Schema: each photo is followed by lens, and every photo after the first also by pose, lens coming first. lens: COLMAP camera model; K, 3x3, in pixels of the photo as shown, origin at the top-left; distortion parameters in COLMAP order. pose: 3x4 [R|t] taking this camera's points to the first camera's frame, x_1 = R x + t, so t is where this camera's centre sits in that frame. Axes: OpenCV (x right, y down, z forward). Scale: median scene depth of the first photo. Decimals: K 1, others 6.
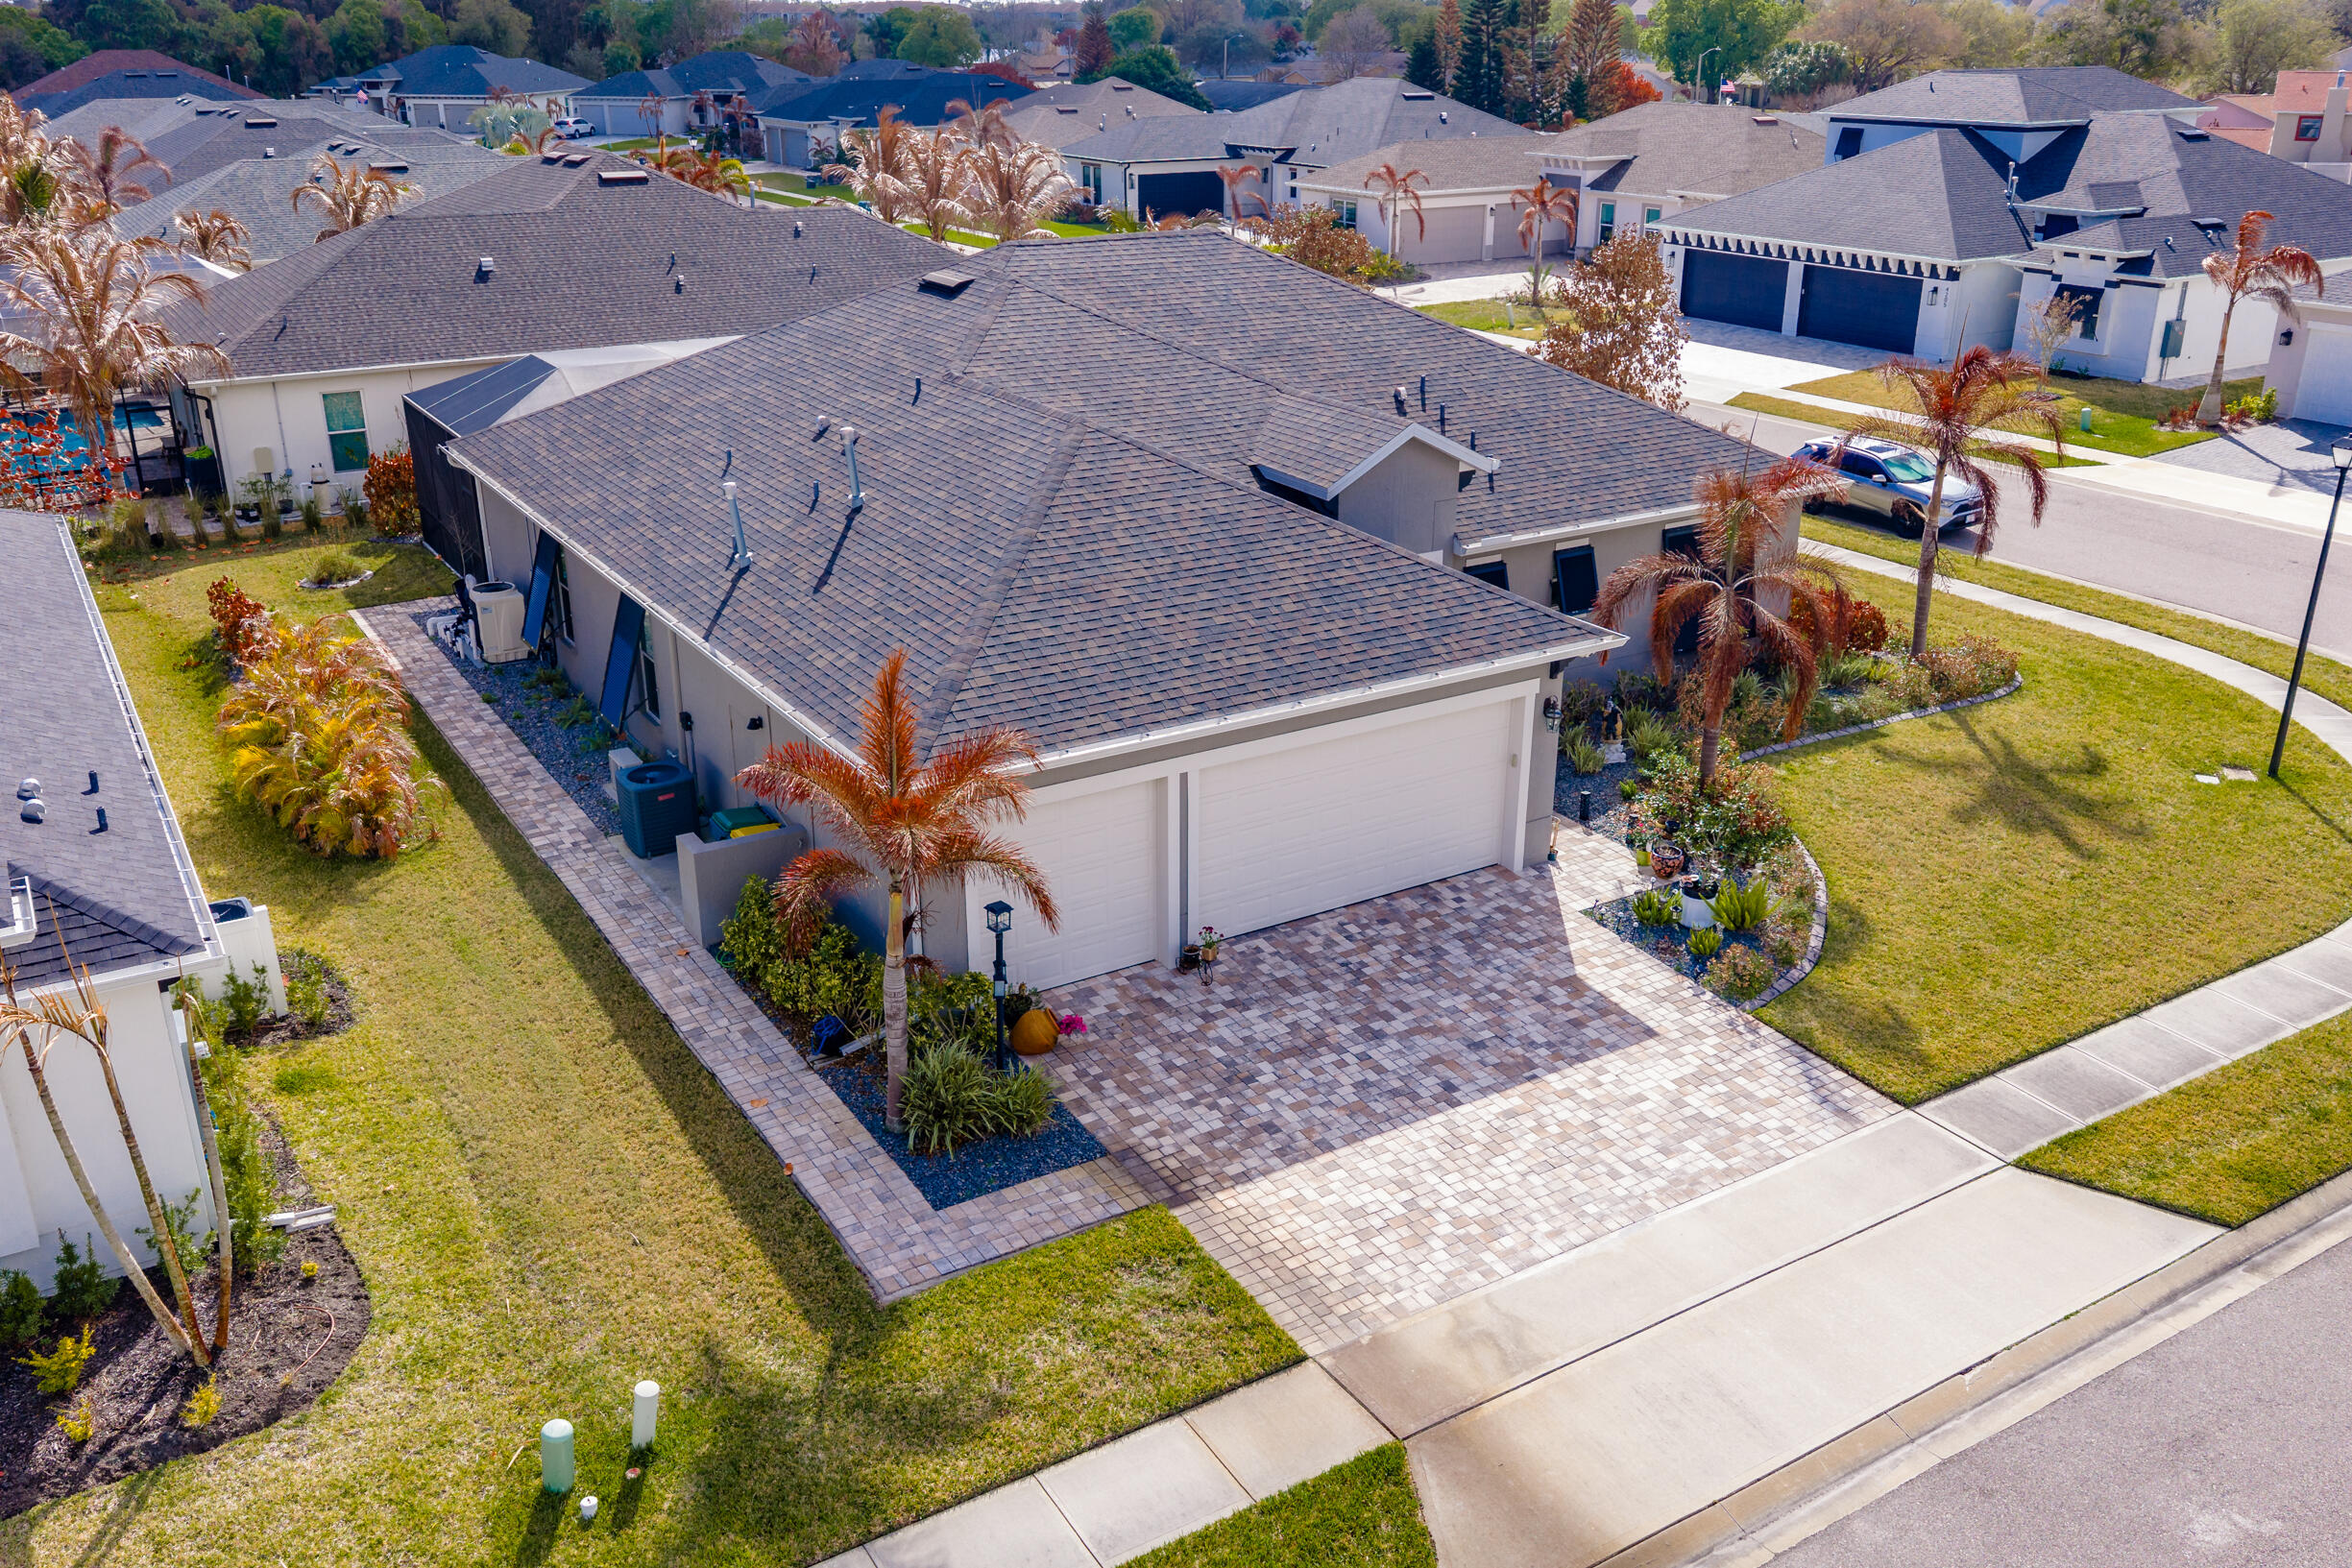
lens RADIAL K [[1950.3, 0, 1181.5], [0, 1950.3, 788.5], [0, 0, 1]] dist [0.026108, -0.043083]
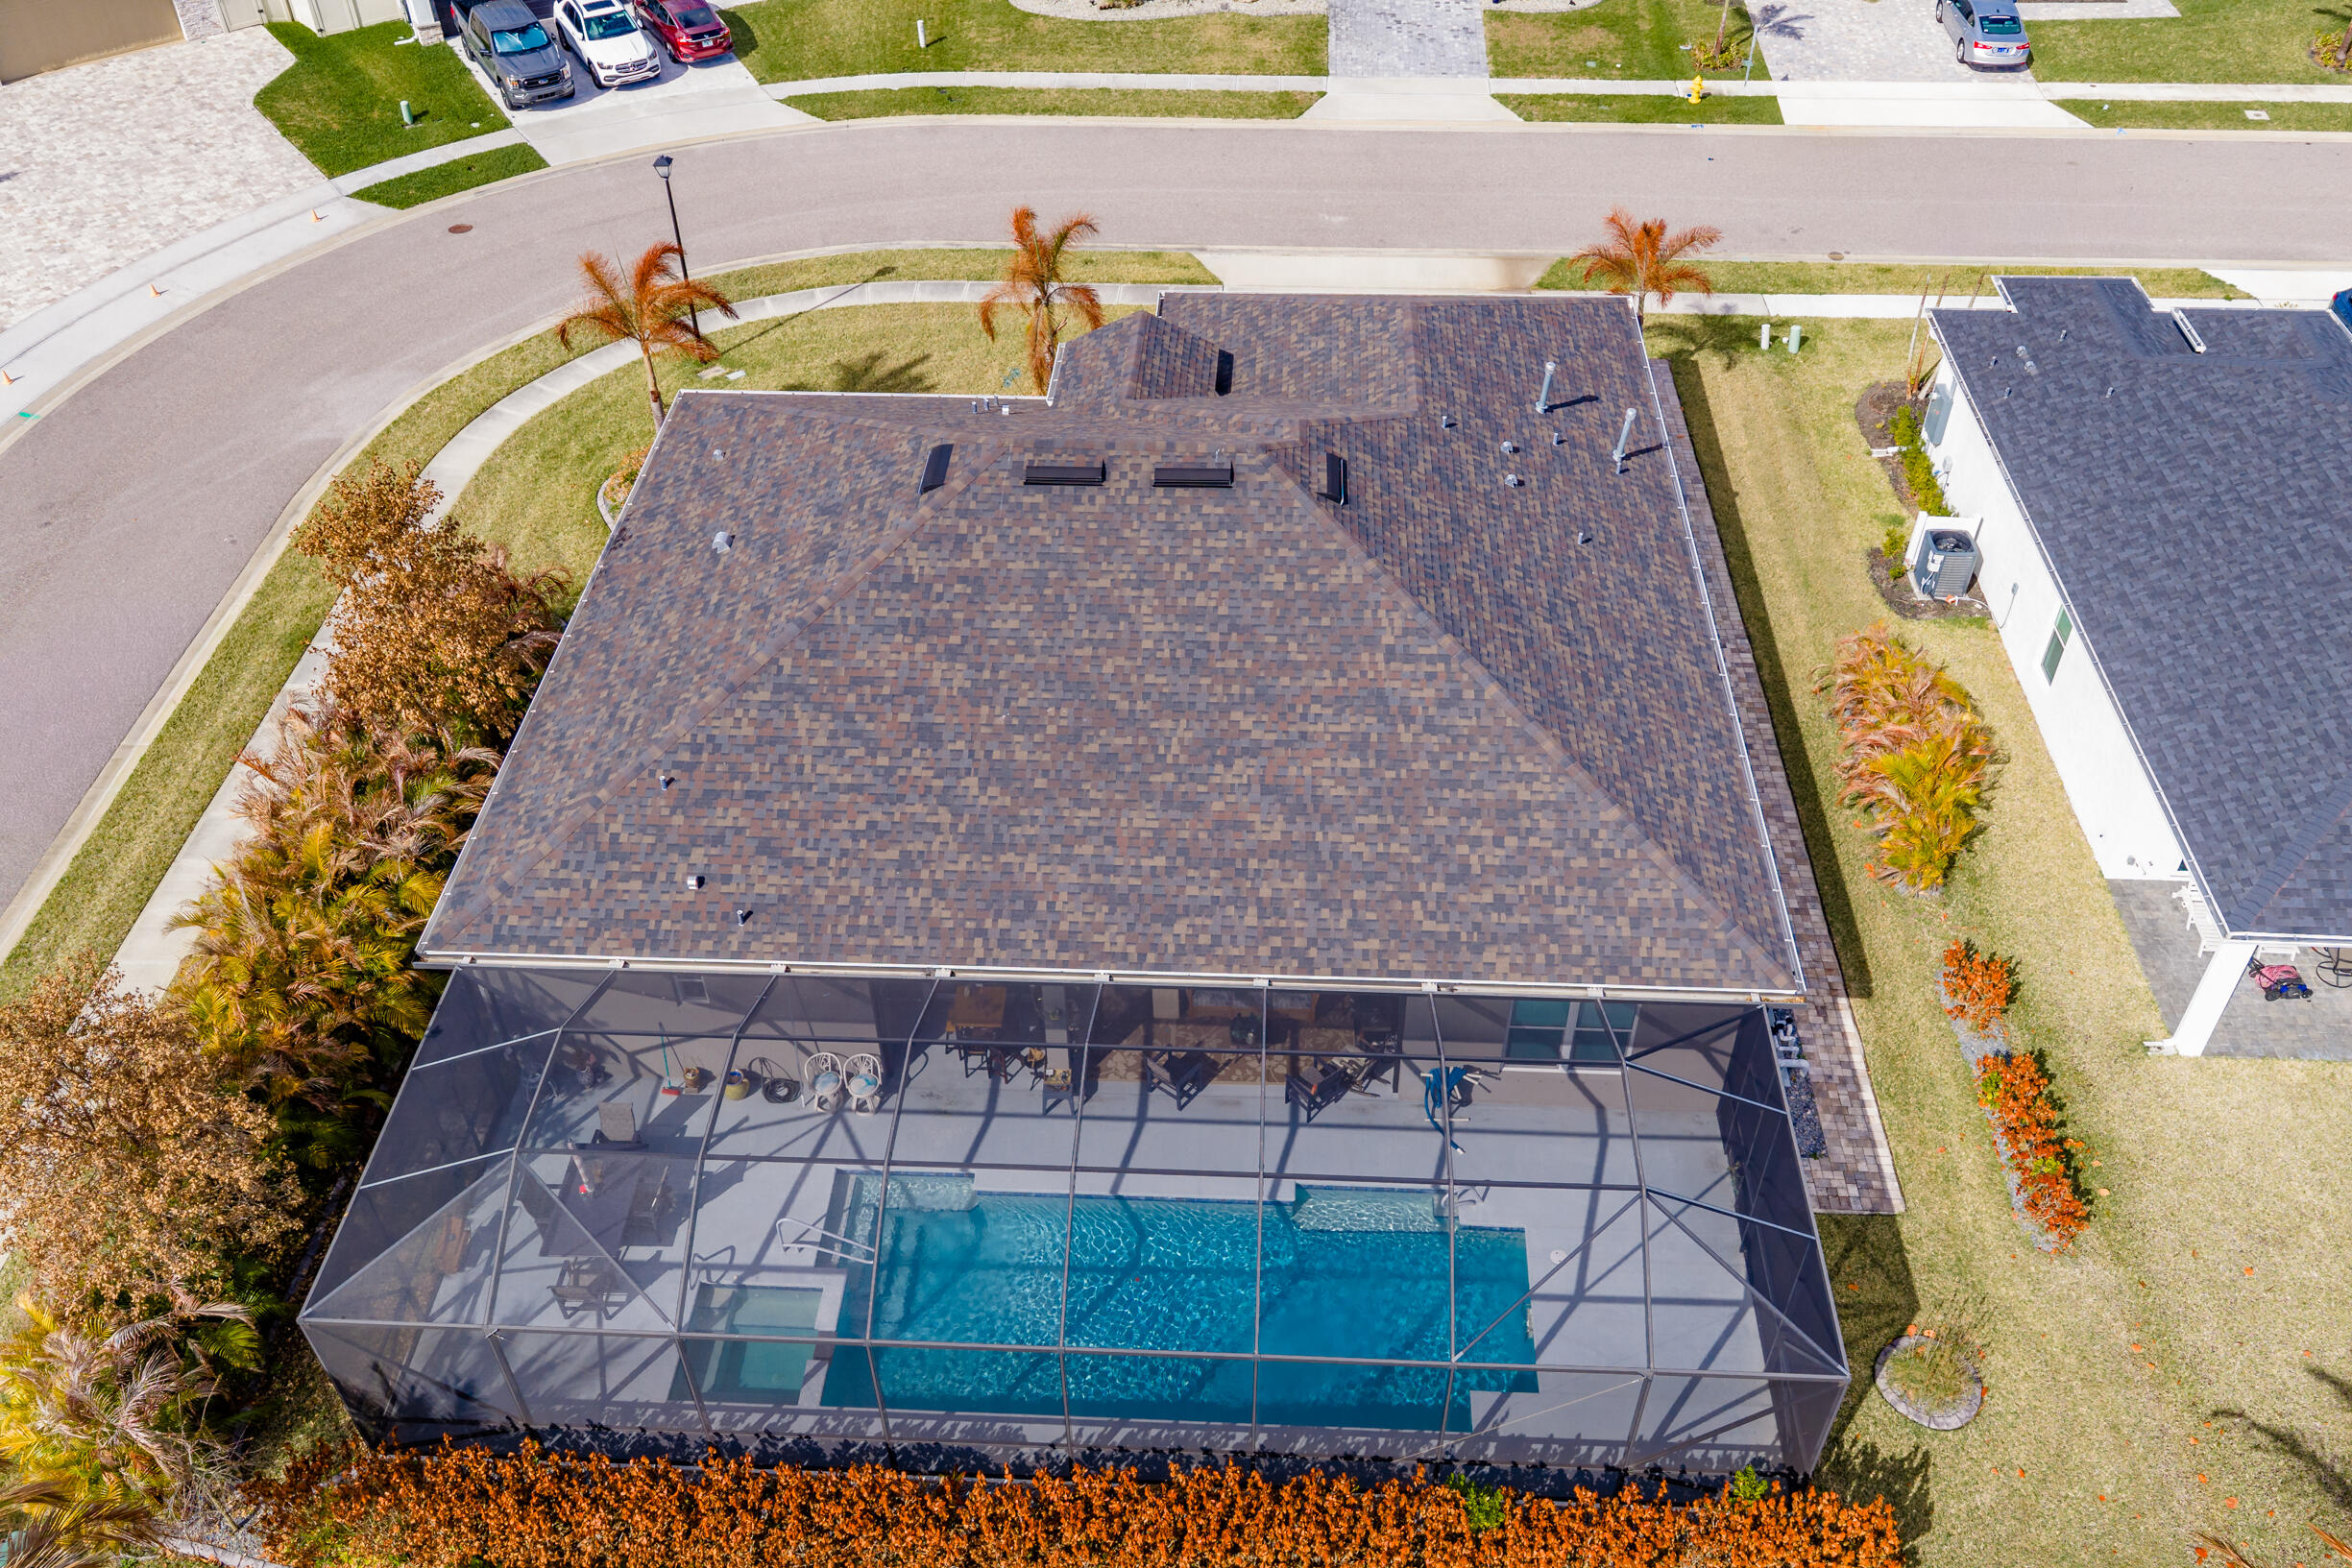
lens RADIAL K [[1957.6, 0, 1182.7], [0, 1957.6, 785.2], [0, 0, 1]] dist [0.012981, -0.018351]
pose [[-0.822268, -0.372608, 0.430162, -0.743818], [0.220122, 0.488798, 0.844170, -1.416712], [-0.524807, 0.788822, -0.319903, 2.032216]]
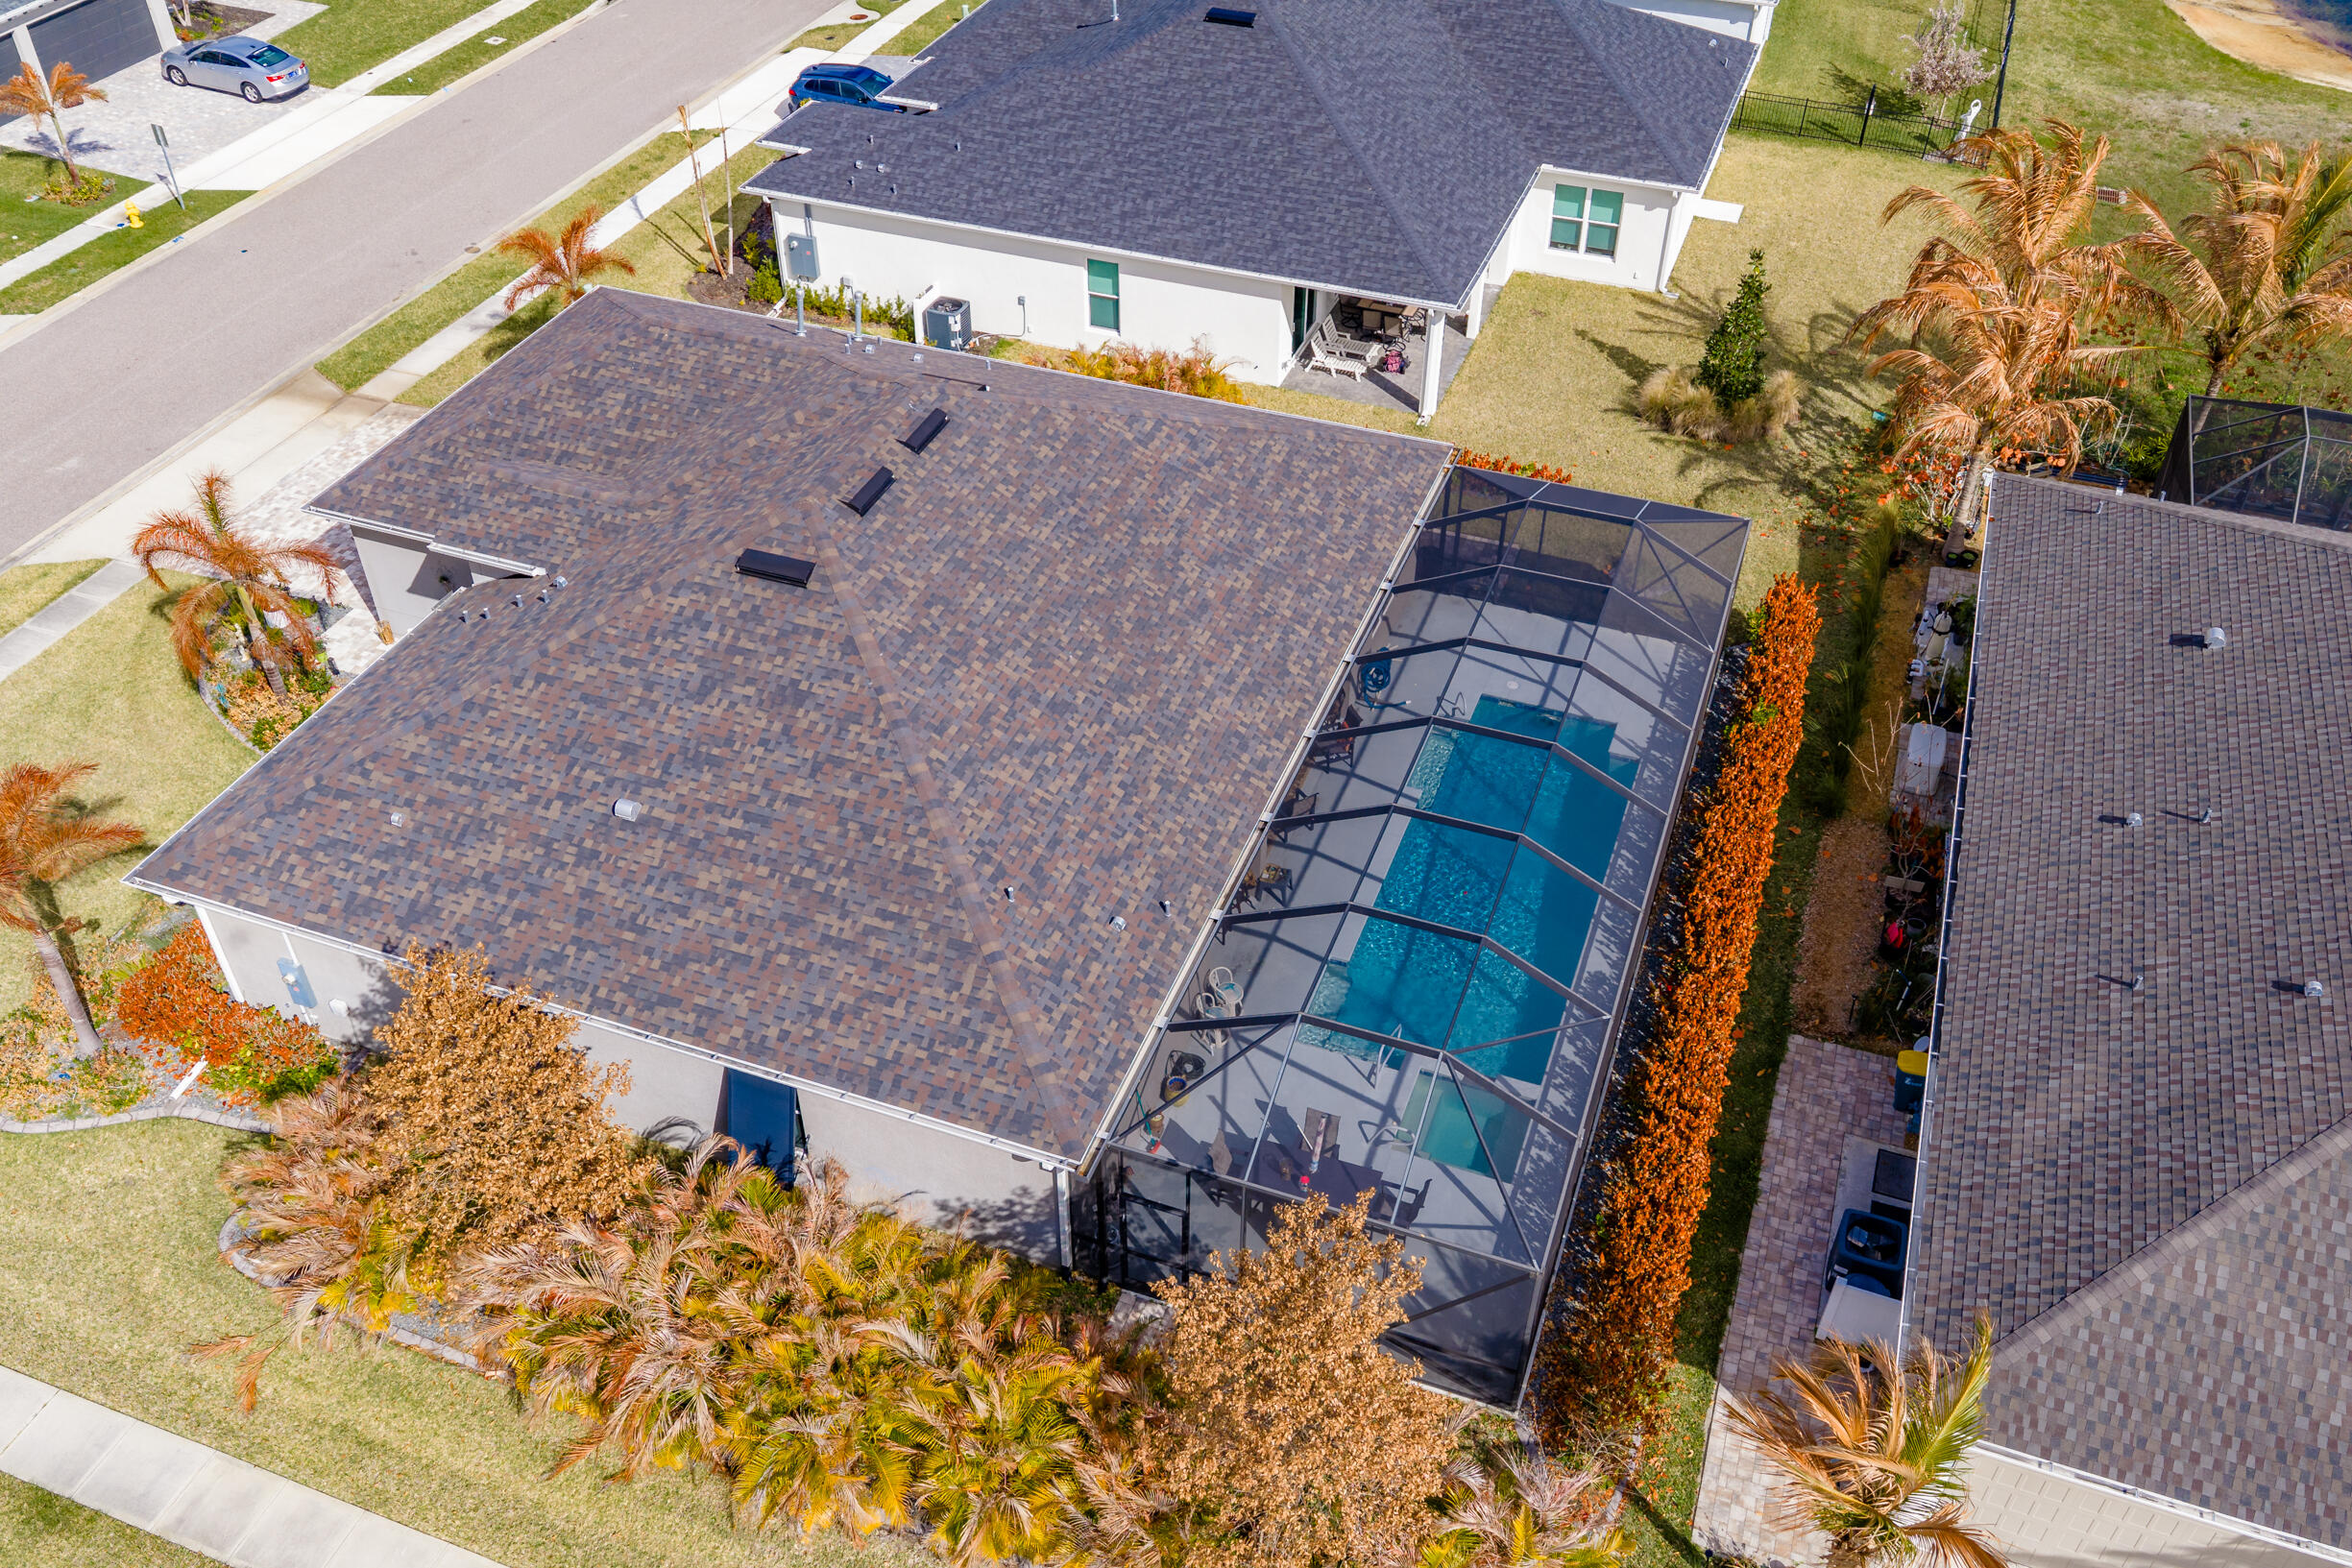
lens RADIAL K [[1957.6, 0, 1182.7], [0, 1957.6, 785.2], [0, 0, 1]] dist [0.012981, -0.018351]
pose [[-0.791096, 0.392728, -0.468969, 0.521768], [-0.228677, 0.521205, 0.822224, -1.475913], [0.567339, 0.757701, -0.322515, 2.199323]]
